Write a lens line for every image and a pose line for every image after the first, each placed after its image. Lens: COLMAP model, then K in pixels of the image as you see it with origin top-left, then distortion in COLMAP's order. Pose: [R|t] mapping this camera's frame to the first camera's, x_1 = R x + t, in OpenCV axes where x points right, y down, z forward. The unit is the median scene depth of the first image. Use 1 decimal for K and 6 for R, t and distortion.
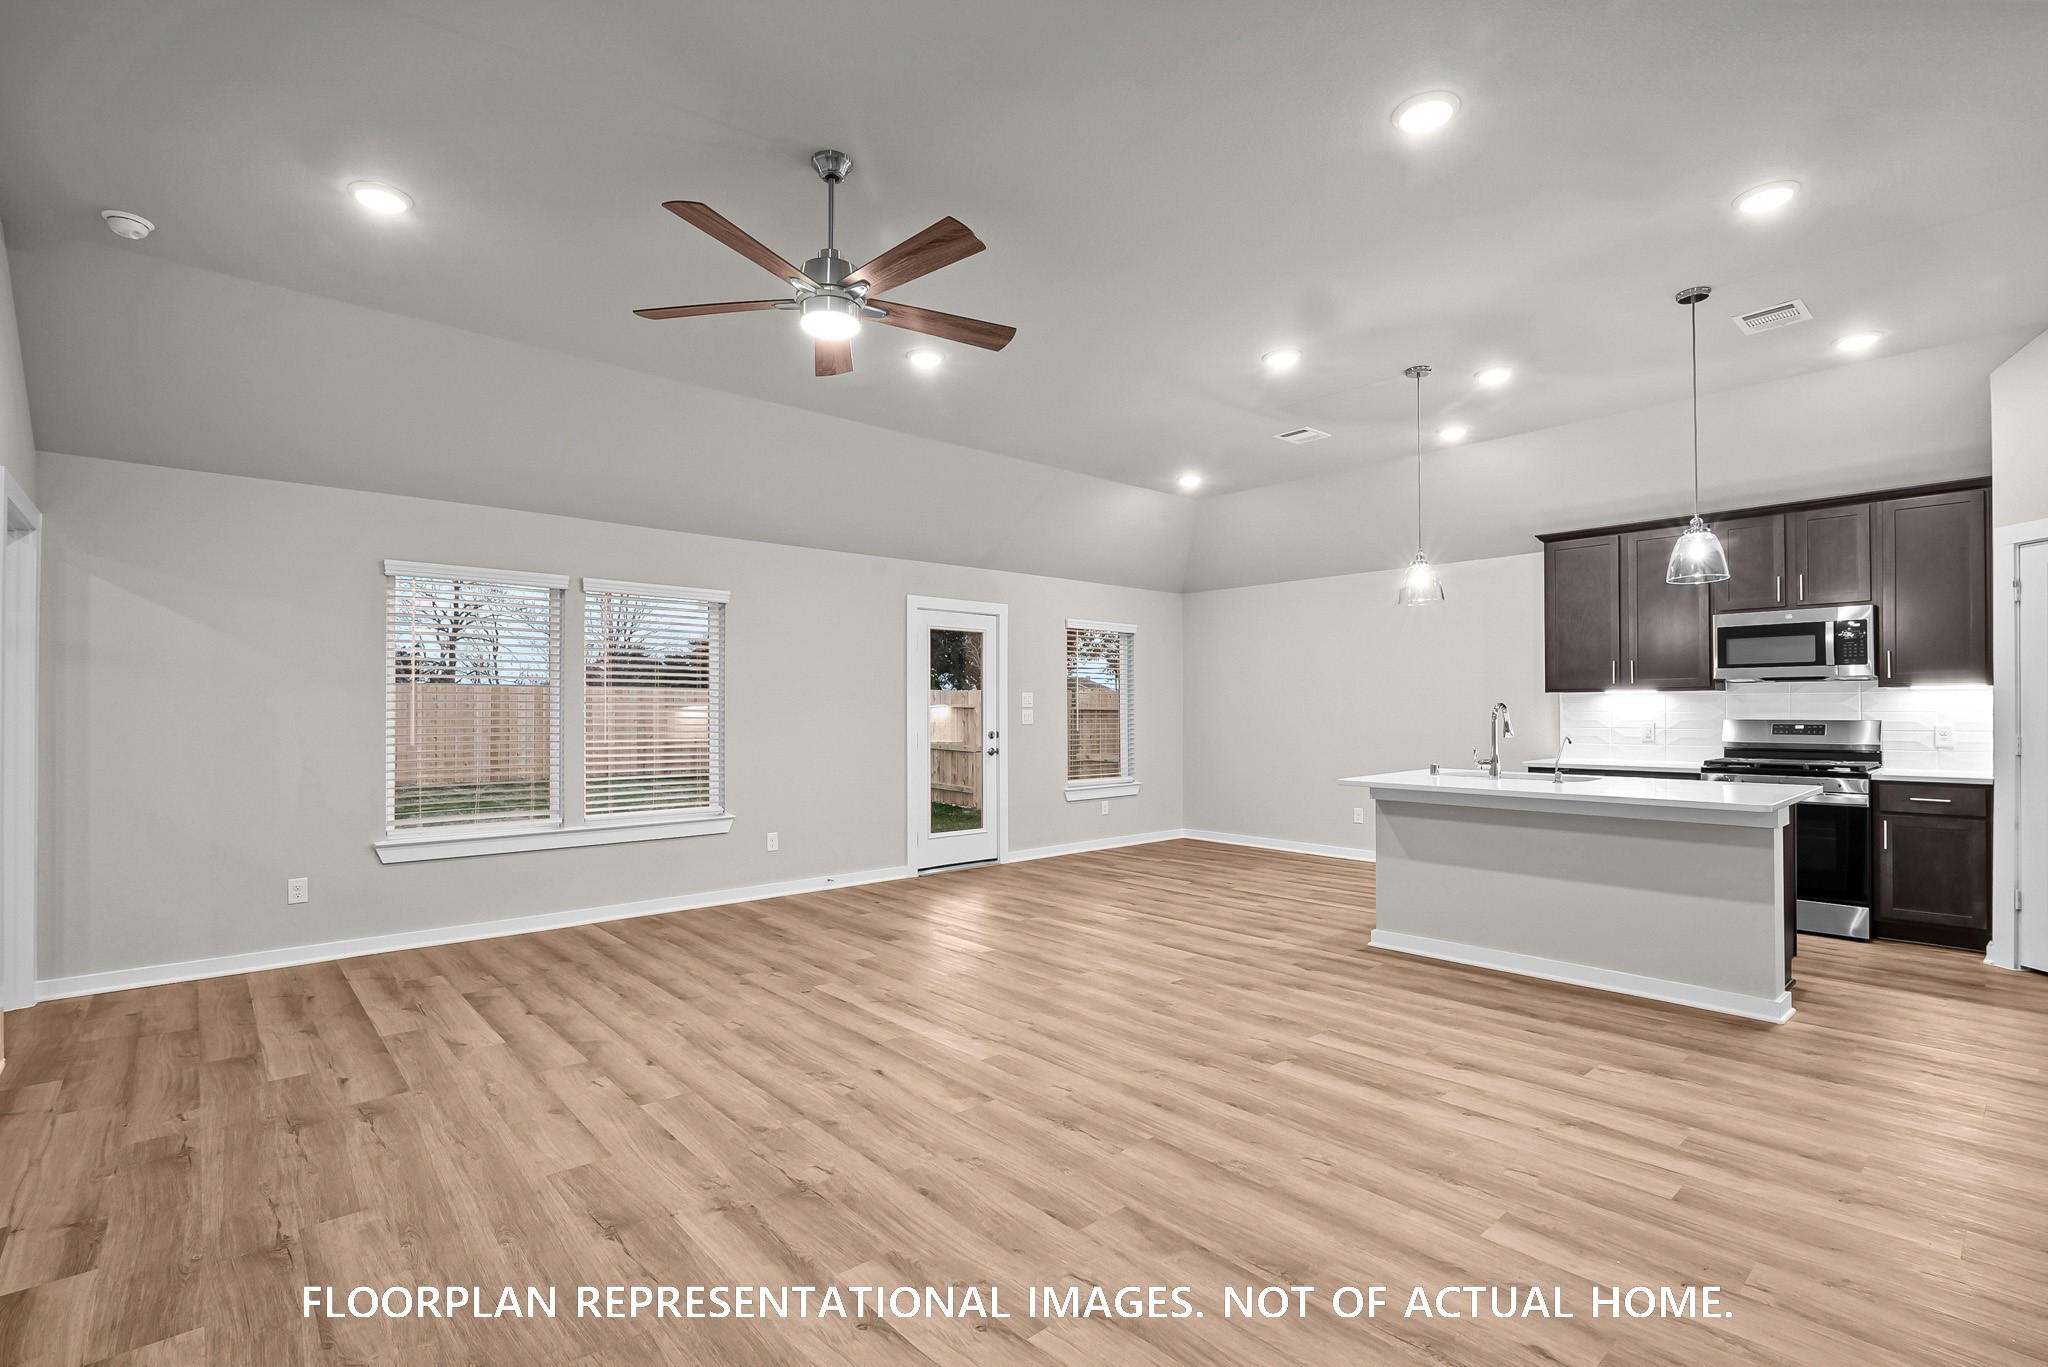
lens RADIAL K [[942.7, 0, 1012.8], [0, 942.7, 703.8], [0, 0, 1]] dist [-0.017119, 0.003300]
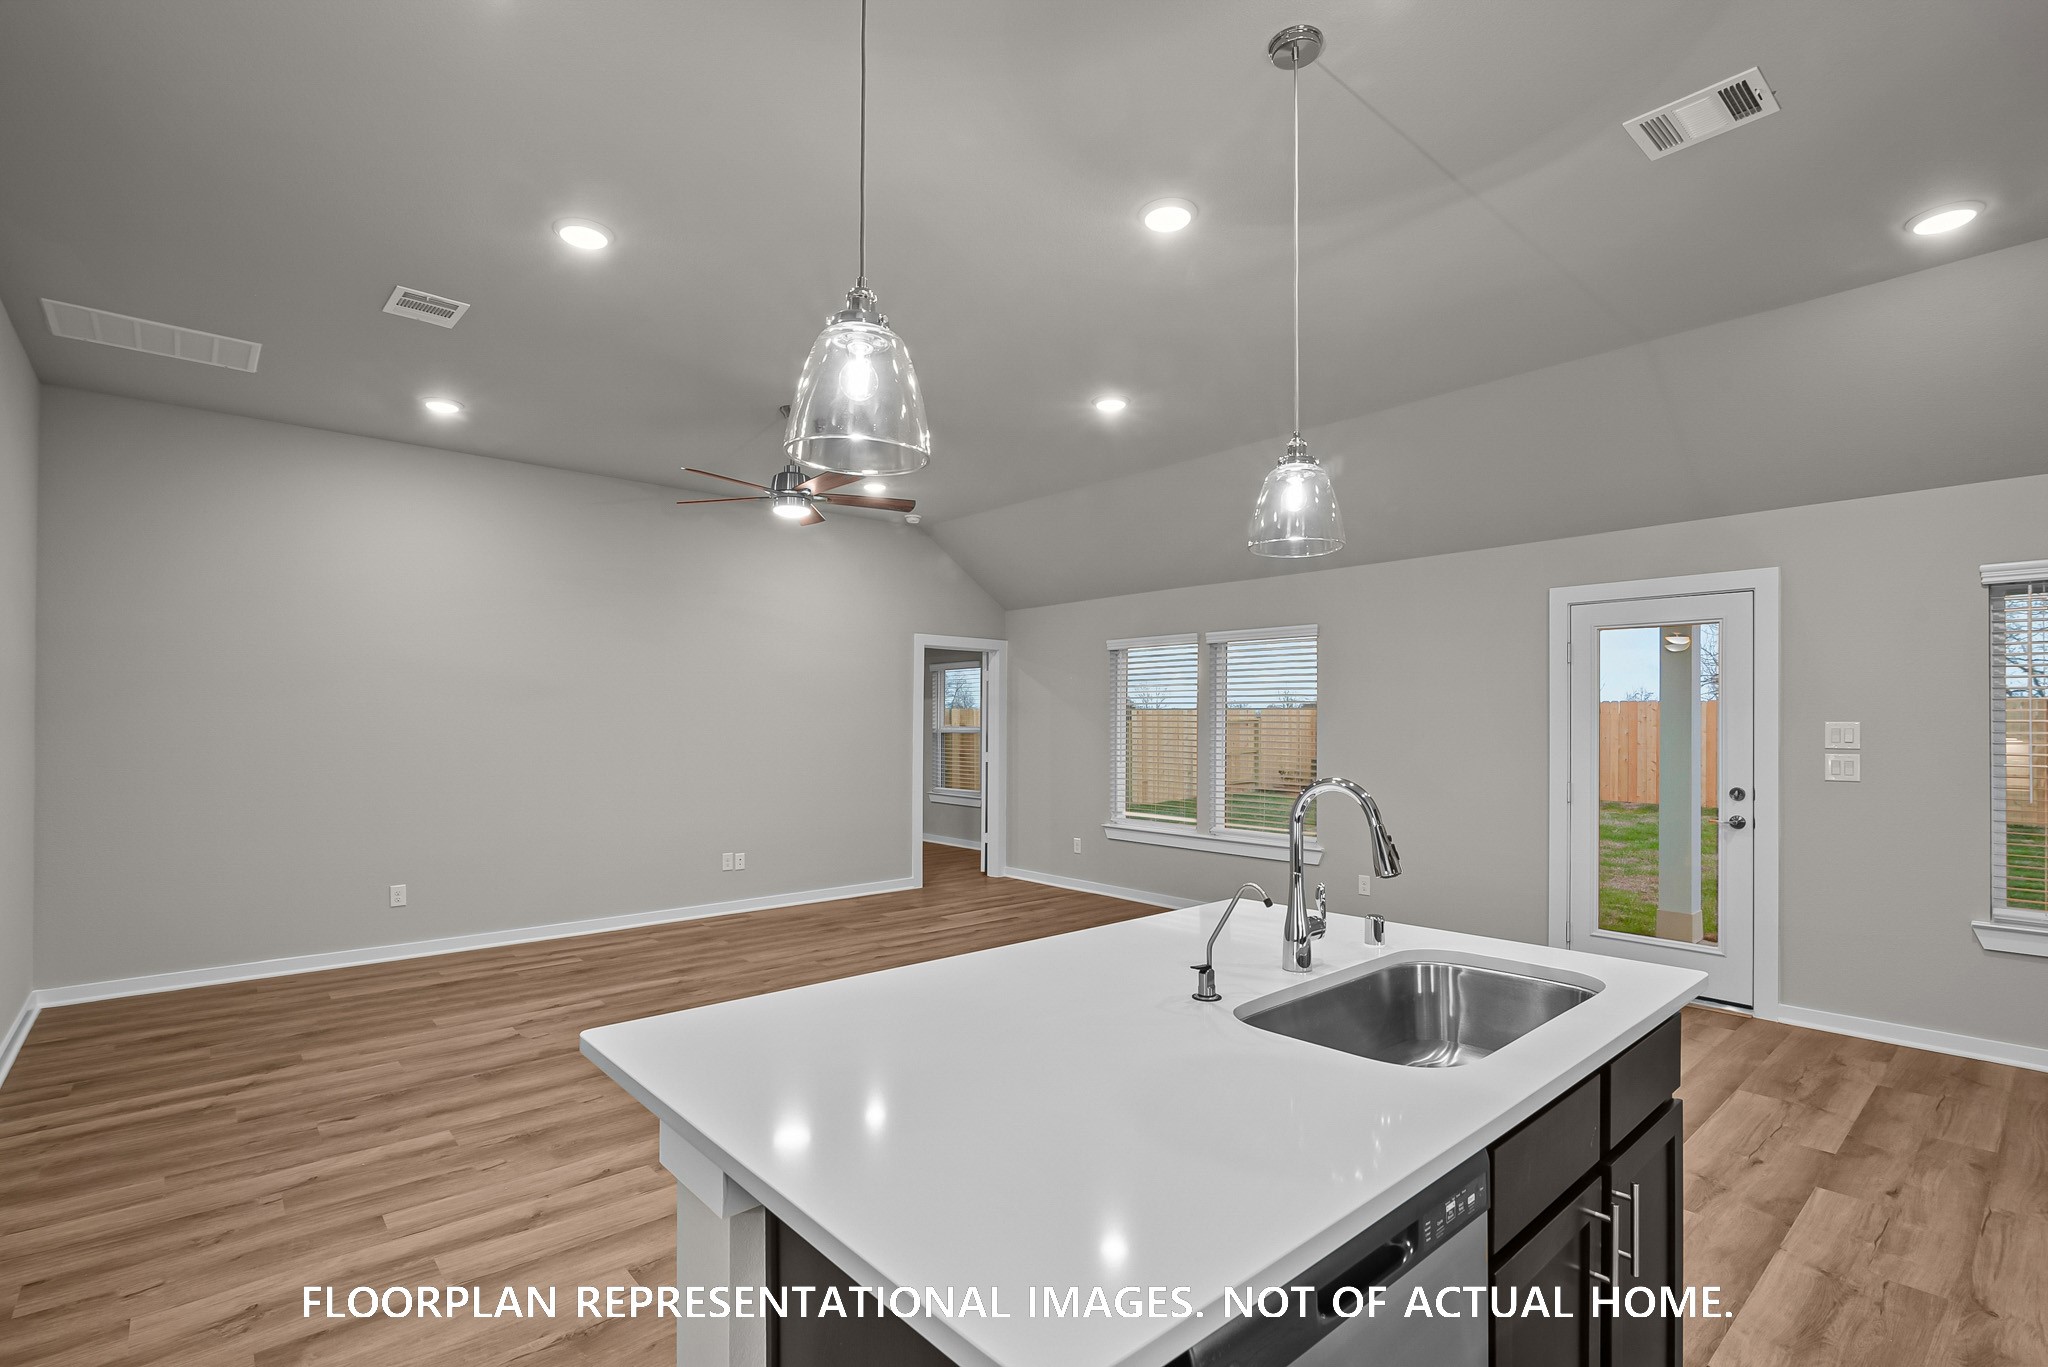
lens RADIAL K [[942.7, 0, 1002.3], [0, 942.7, 713.2], [0, 0, 1]] dist [-0.017119, 0.003300]
pose [[-0.001208, -0.004799, -0.999988, 0.829713], [0.003909, 0.999981, -0.004804, -0.024083], [0.999992, -0.003915, -0.001189, 0.795845]]
